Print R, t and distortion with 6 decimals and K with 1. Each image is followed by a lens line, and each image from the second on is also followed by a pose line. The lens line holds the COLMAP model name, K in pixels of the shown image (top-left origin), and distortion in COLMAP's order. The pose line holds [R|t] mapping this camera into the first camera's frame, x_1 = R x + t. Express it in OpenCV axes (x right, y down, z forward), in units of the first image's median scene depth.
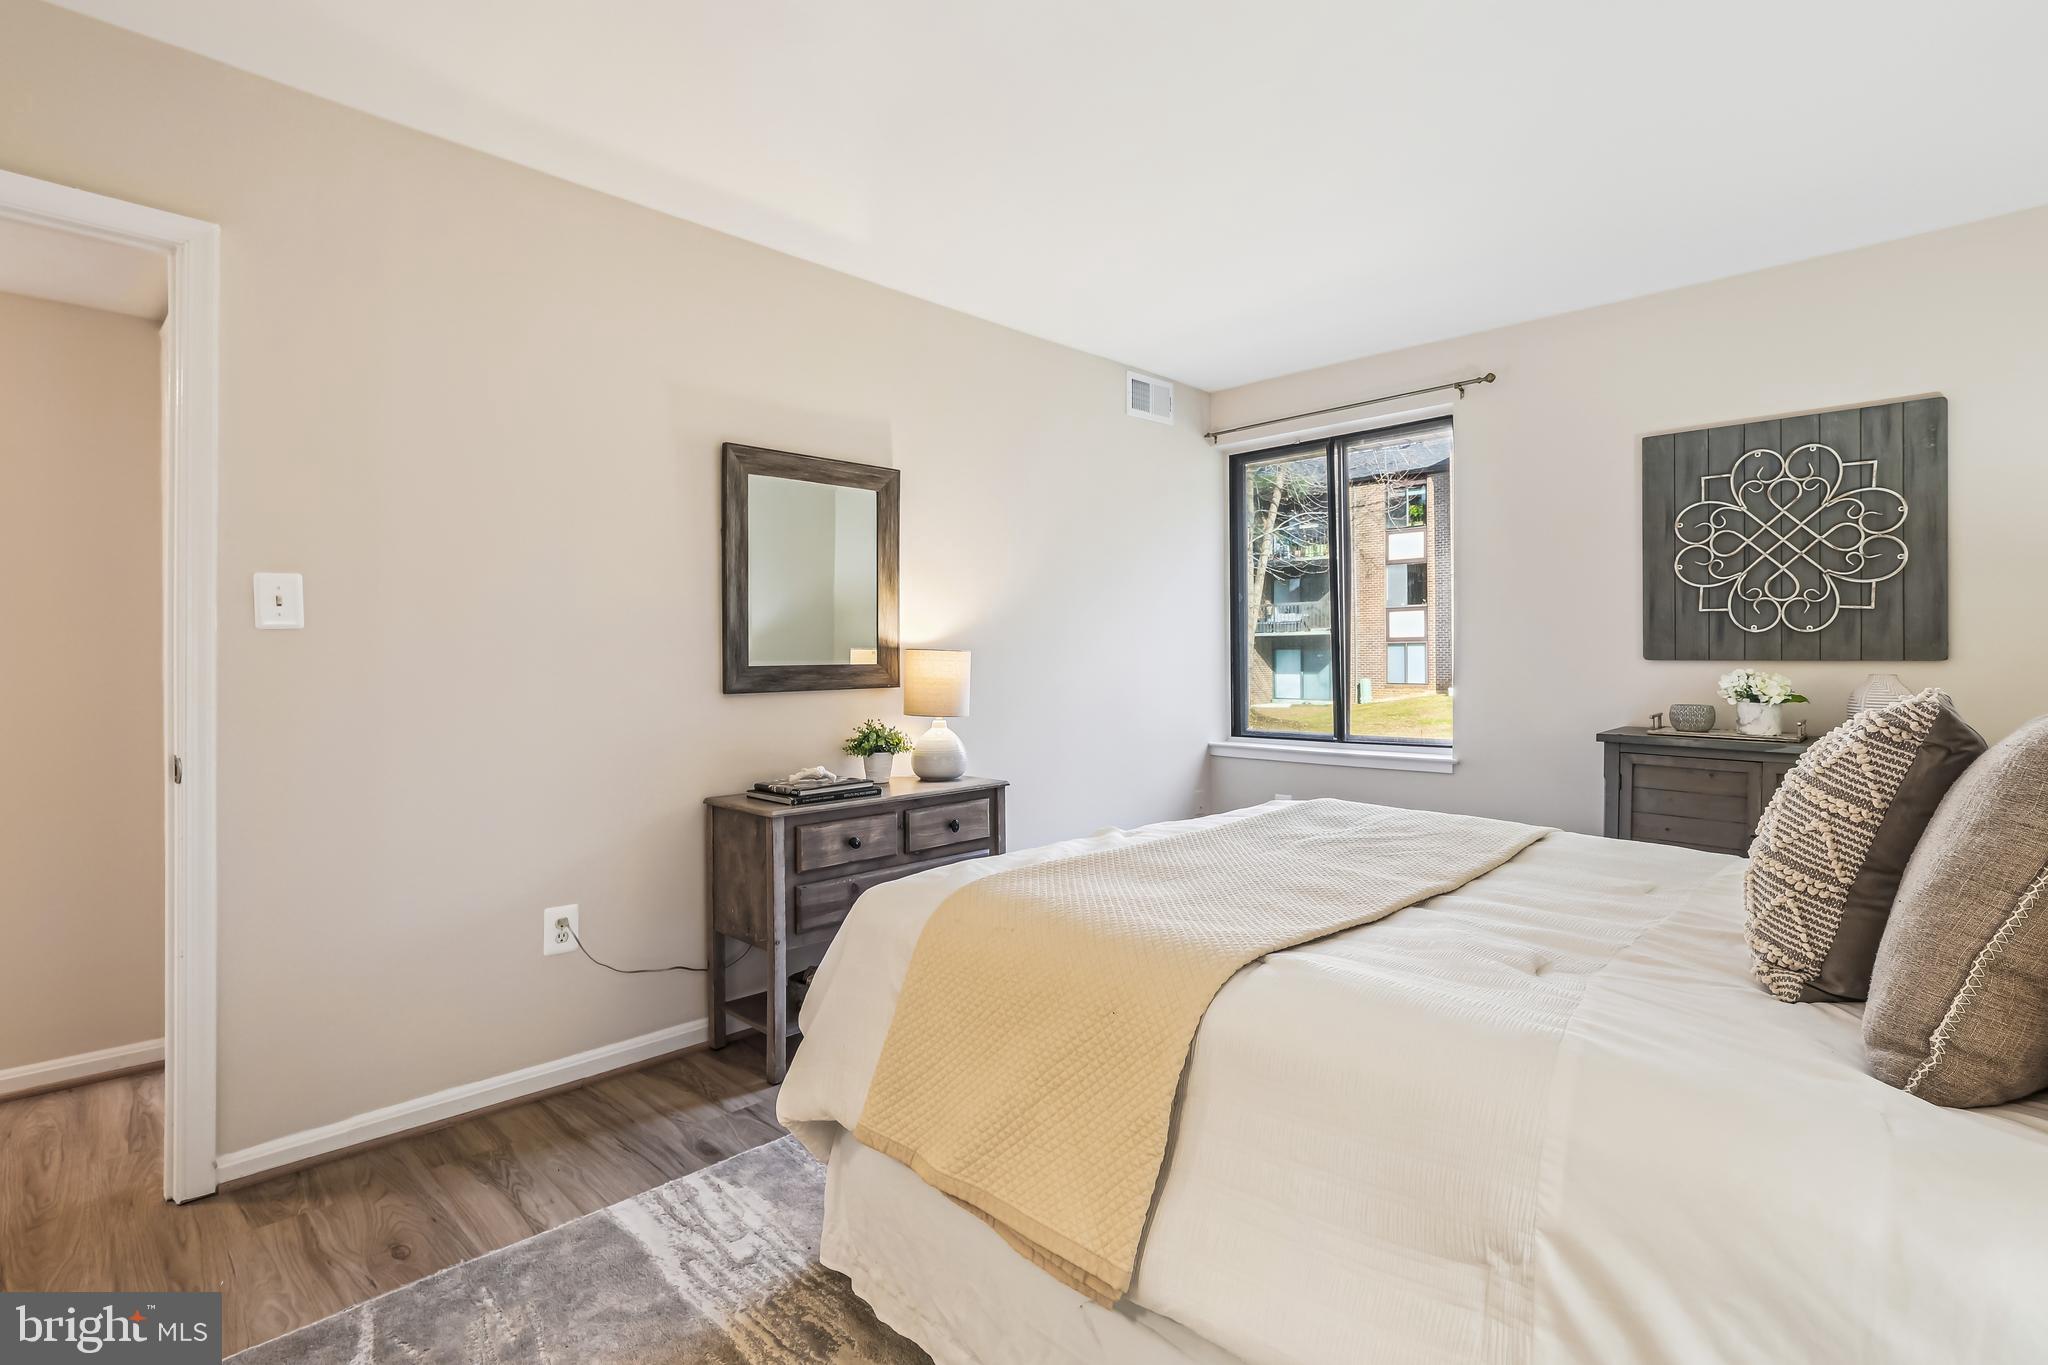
lens RADIAL K [[963.2, 0, 1014.3], [0, 963.2, 681.5], [0, 0, 1]] dist [-0.003591, -0.000212]
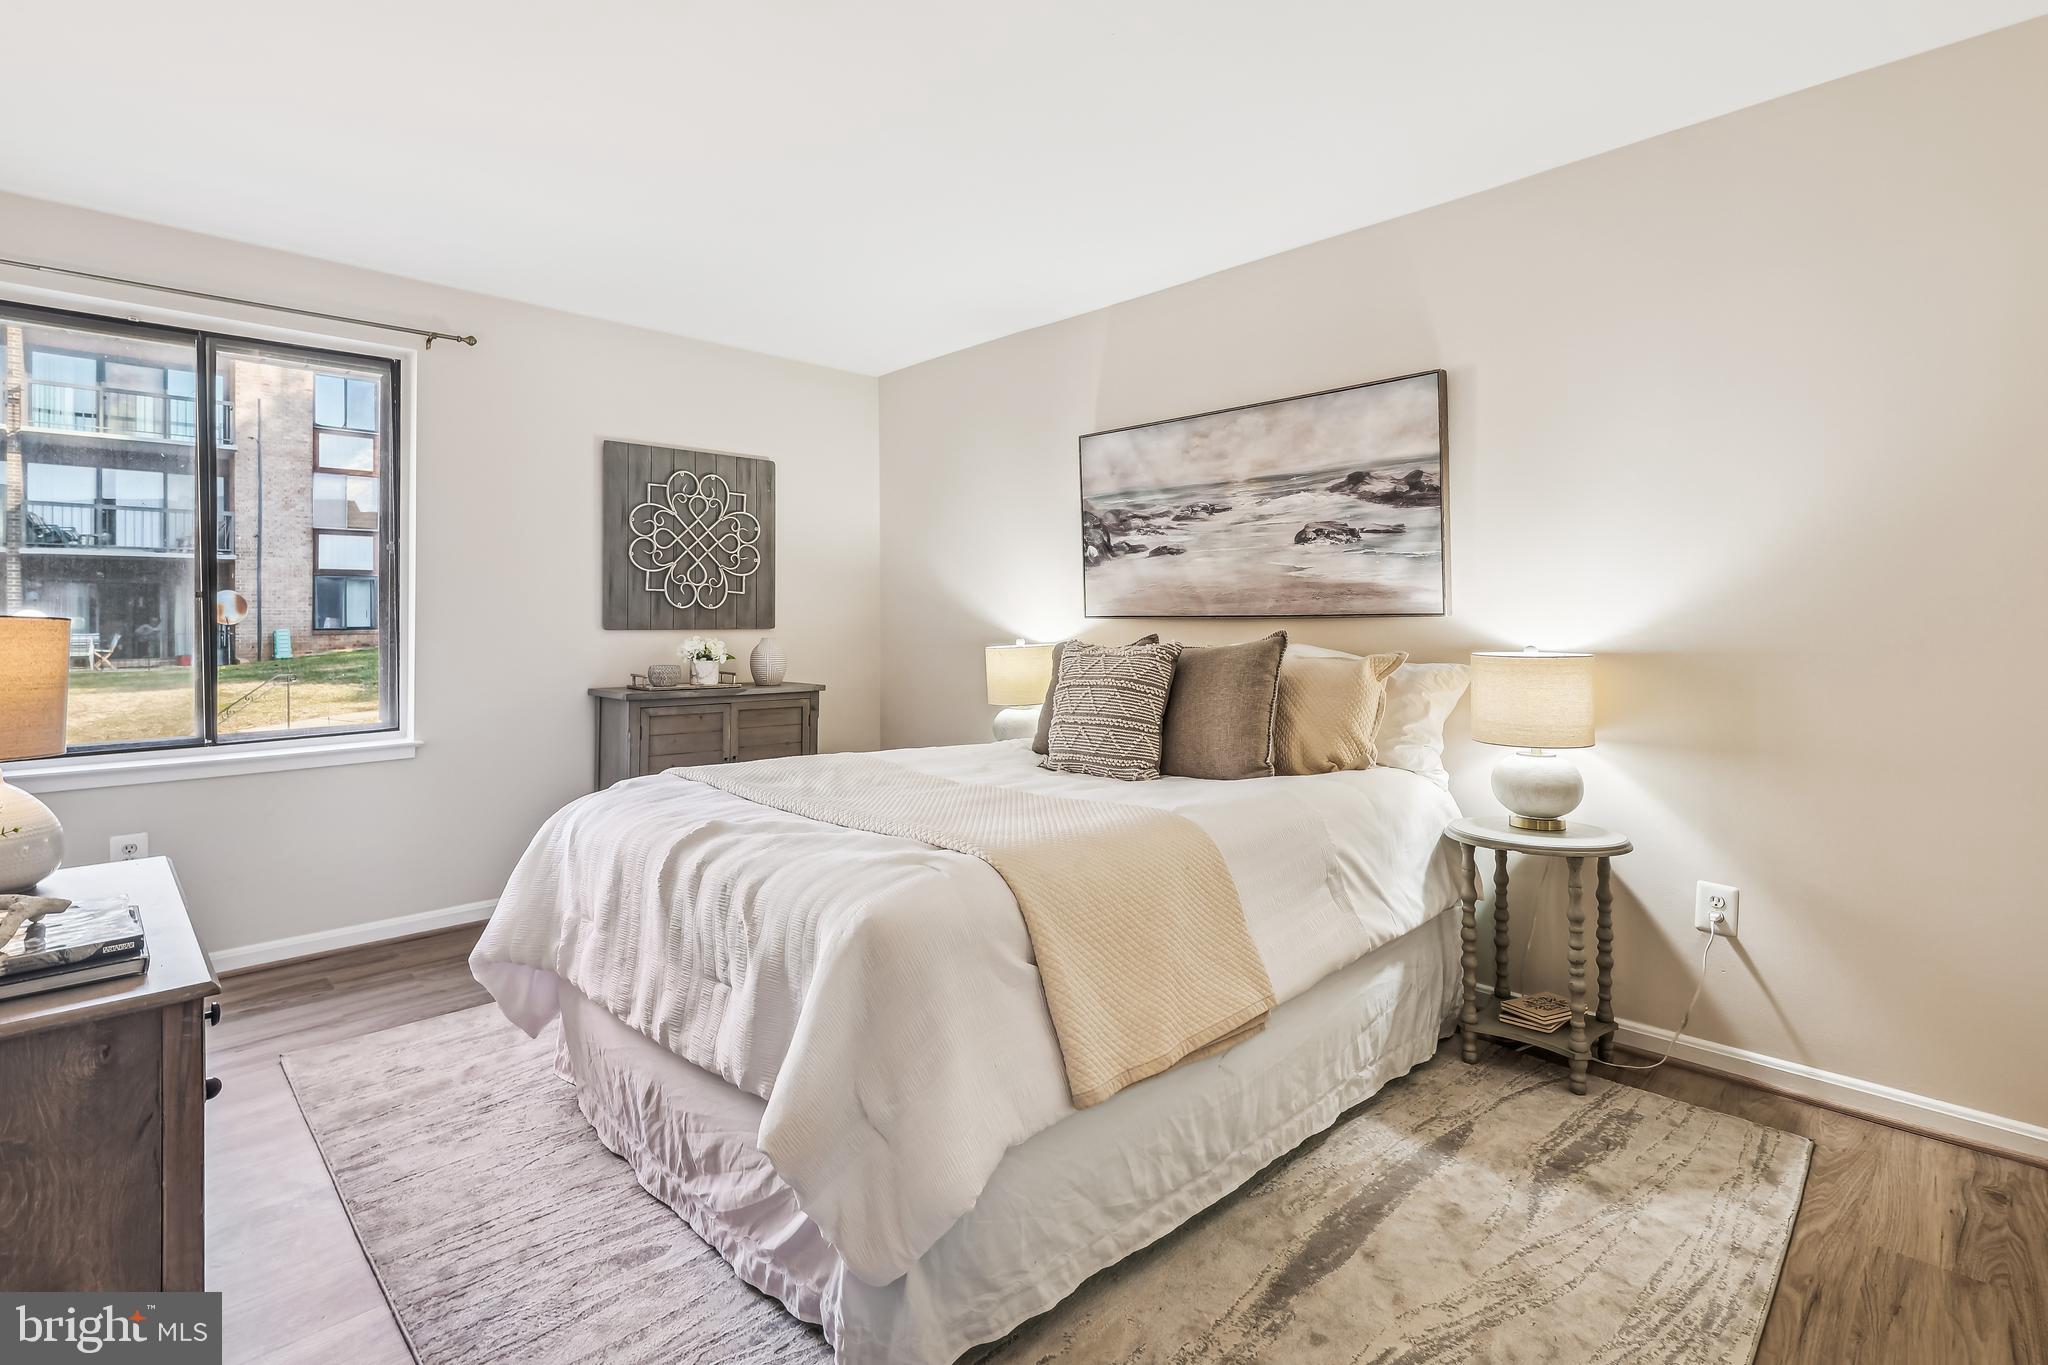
lens RADIAL K [[988.5, 0, 1034.2], [0, 988.5, 627.5], [0, 0, 1]] dist [-0.003324, 0.000390]
pose [[0.004890, -0.003510, 0.999982, -0.593720], [0.031543, 0.999497, 0.003354, -0.014338], [-0.999490, 0.031526, 0.004999, 0.520232]]
